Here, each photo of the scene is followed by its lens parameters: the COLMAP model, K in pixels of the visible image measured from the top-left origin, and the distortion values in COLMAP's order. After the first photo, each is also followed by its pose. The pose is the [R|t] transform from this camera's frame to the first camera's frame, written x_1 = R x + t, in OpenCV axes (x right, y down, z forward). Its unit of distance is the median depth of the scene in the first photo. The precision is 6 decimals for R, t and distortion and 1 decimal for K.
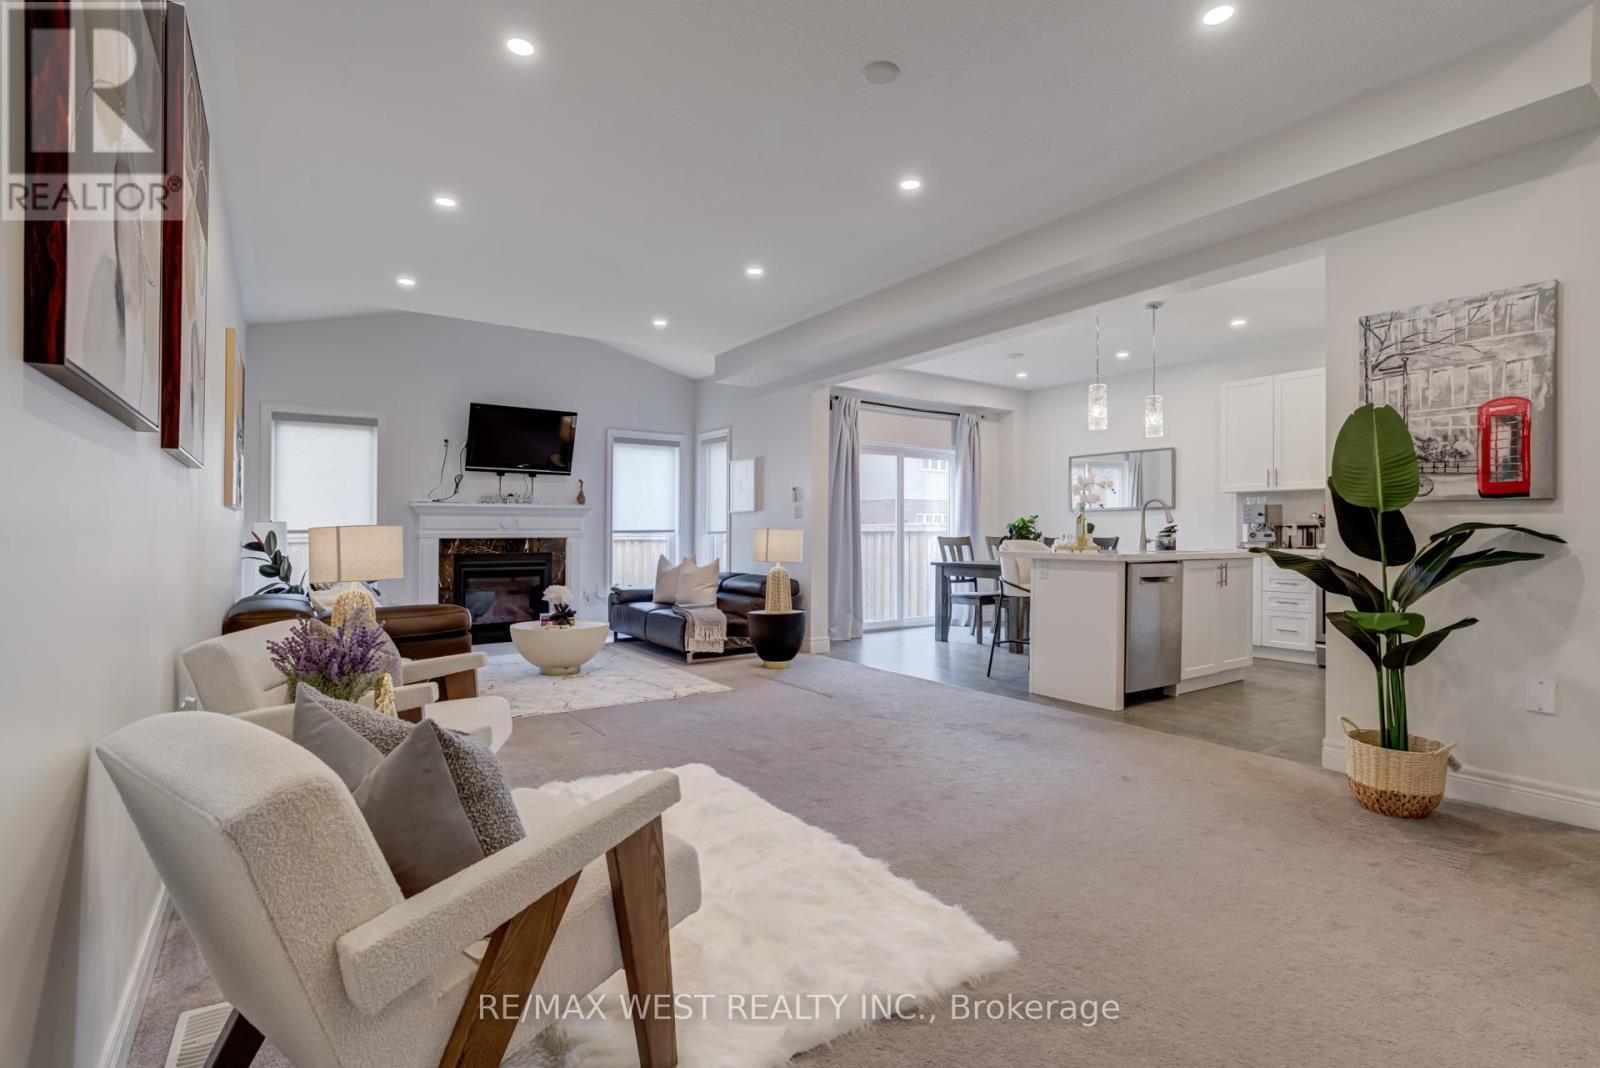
lens RADIAL K [[763.7, 0, 804.1], [0, 763.7, 529.2], [0, 0, 1]] dist [-0.016087, 0.009583]
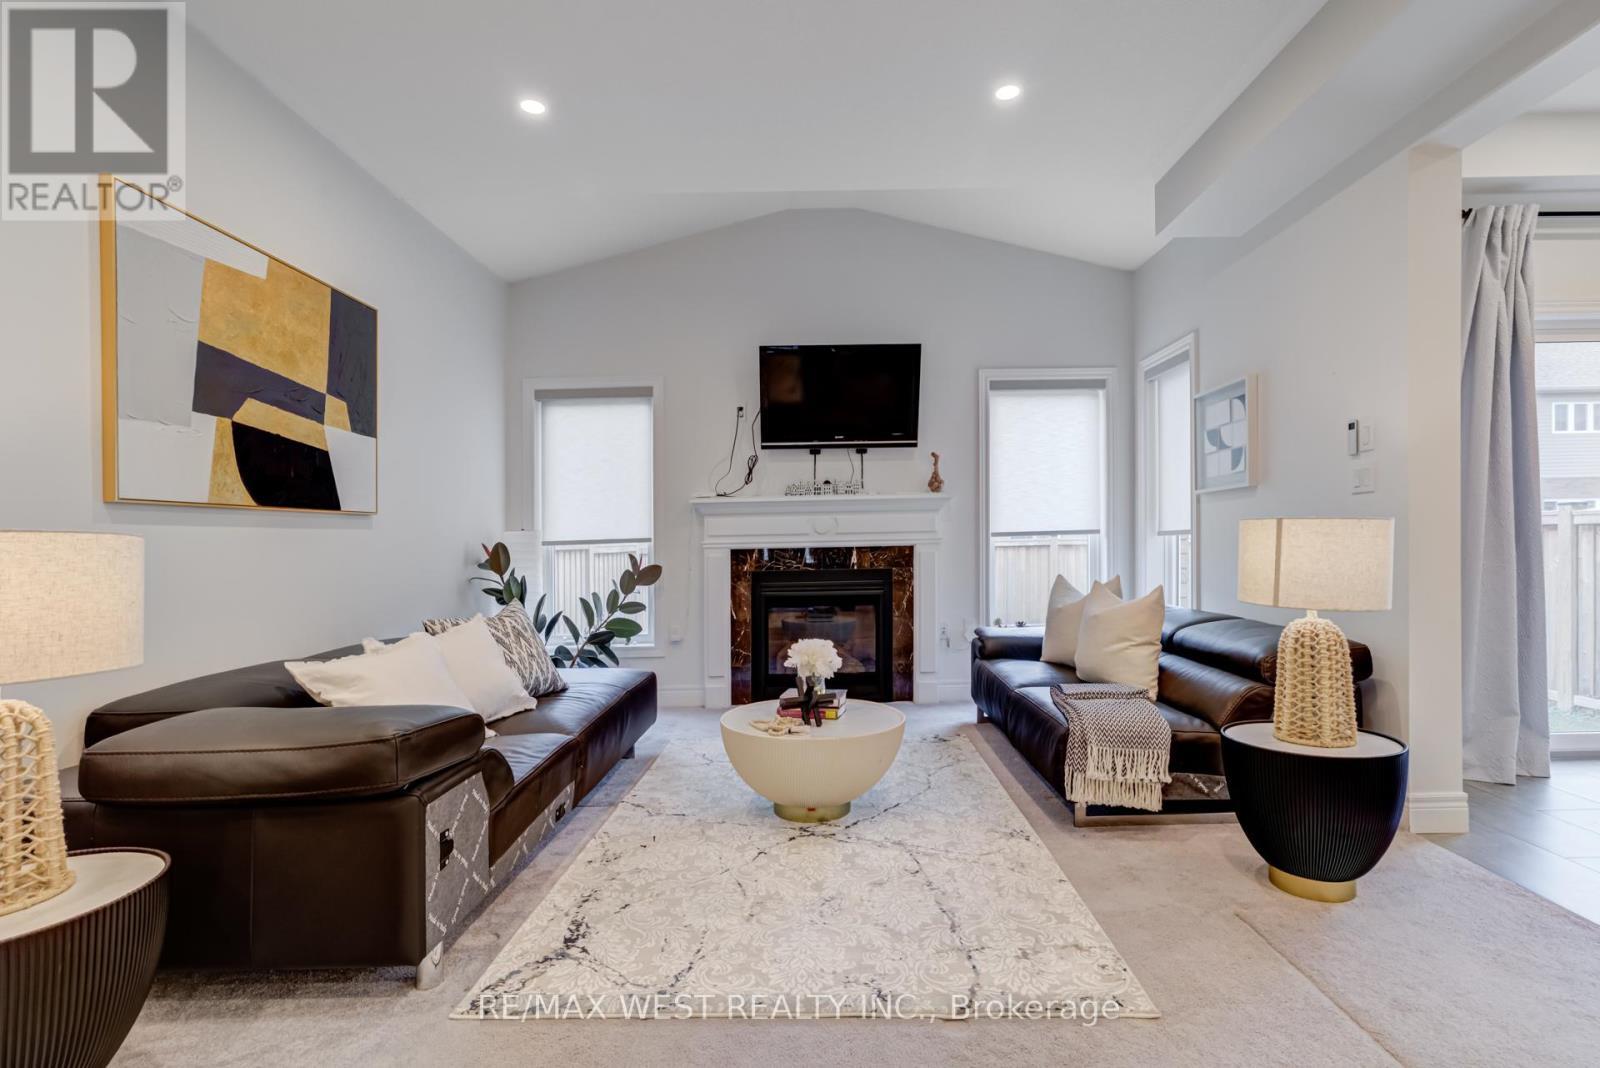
lens RADIAL K [[763.7, 0, 806.8], [0, 763.7, 547.3], [0, 0, 1]] dist [-0.016087, 0.009583]
pose [[0.817710, -0.010746, -0.575531, -0.017992], [0.022153, 0.999673, 0.012810, 0.002895], [0.575204, -0.023224, 0.817680, 0.458573]]
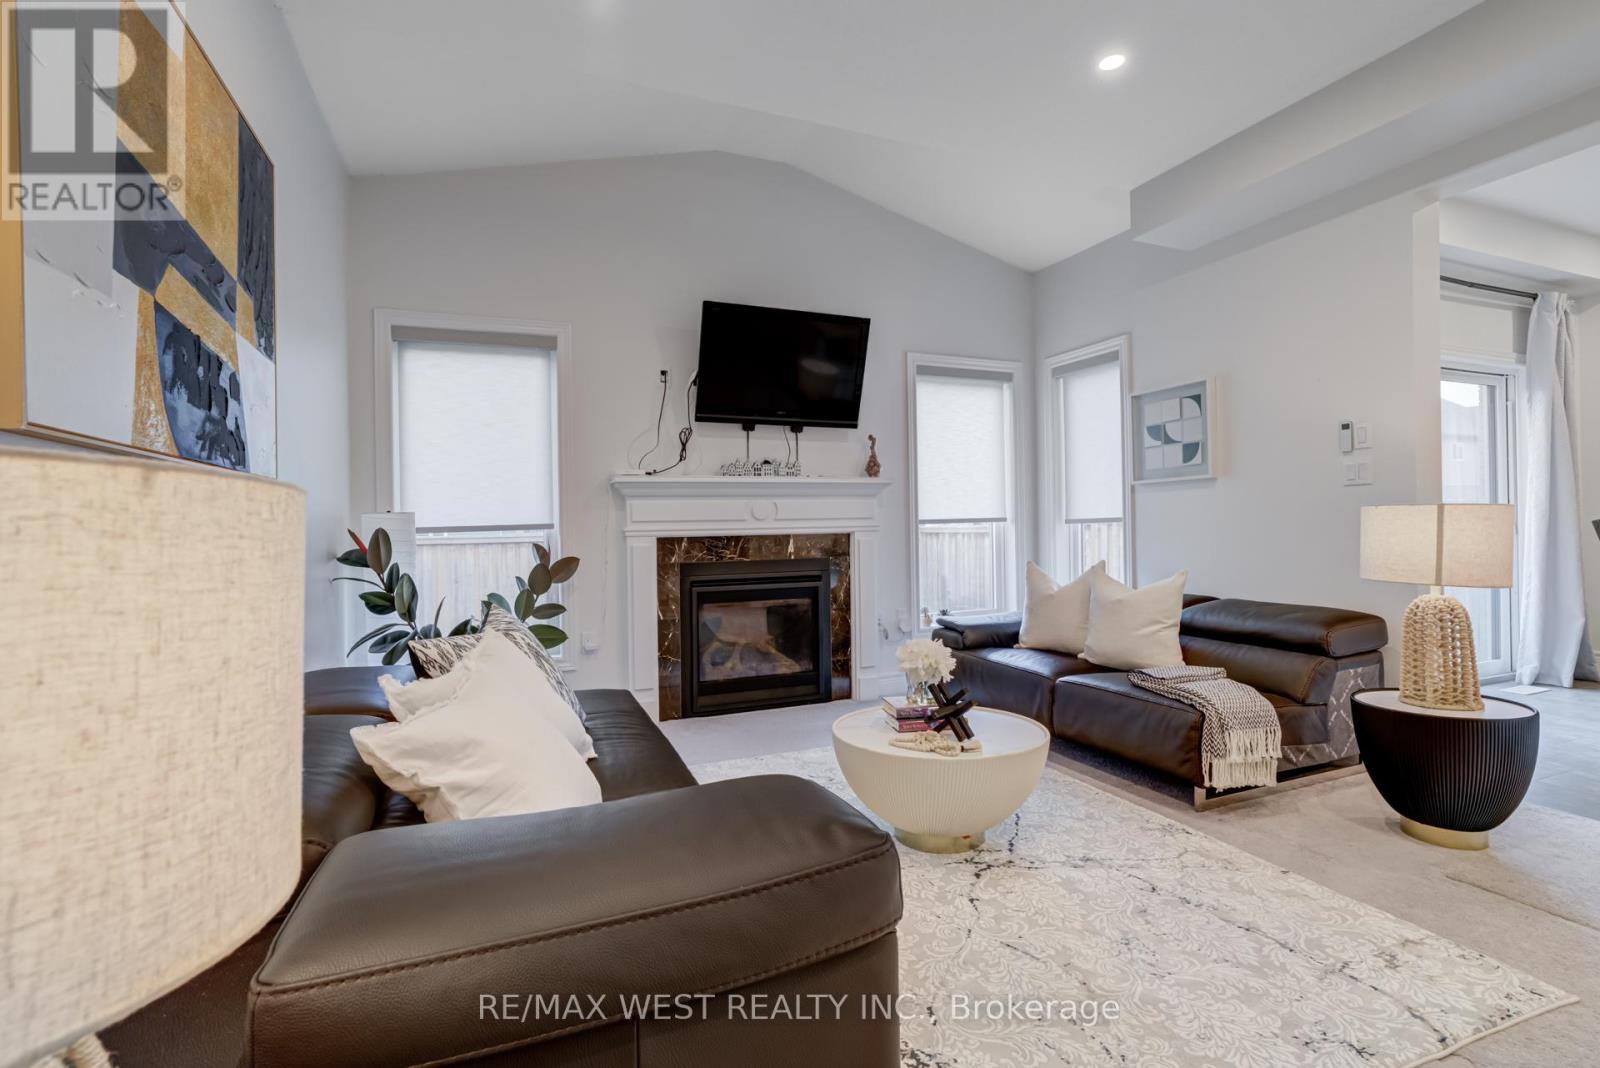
lens RADIAL K [[763.7, 0, 808.1], [0, 763.7, 535.0], [0, 0, 1]] dist [-0.016087, 0.009583]
pose [[0.978770, -0.014179, -0.204470, -0.239264], [0.017844, 0.999711, 0.016092, 0.002829], [0.204183, -0.019399, 0.978740, 0.436406]]
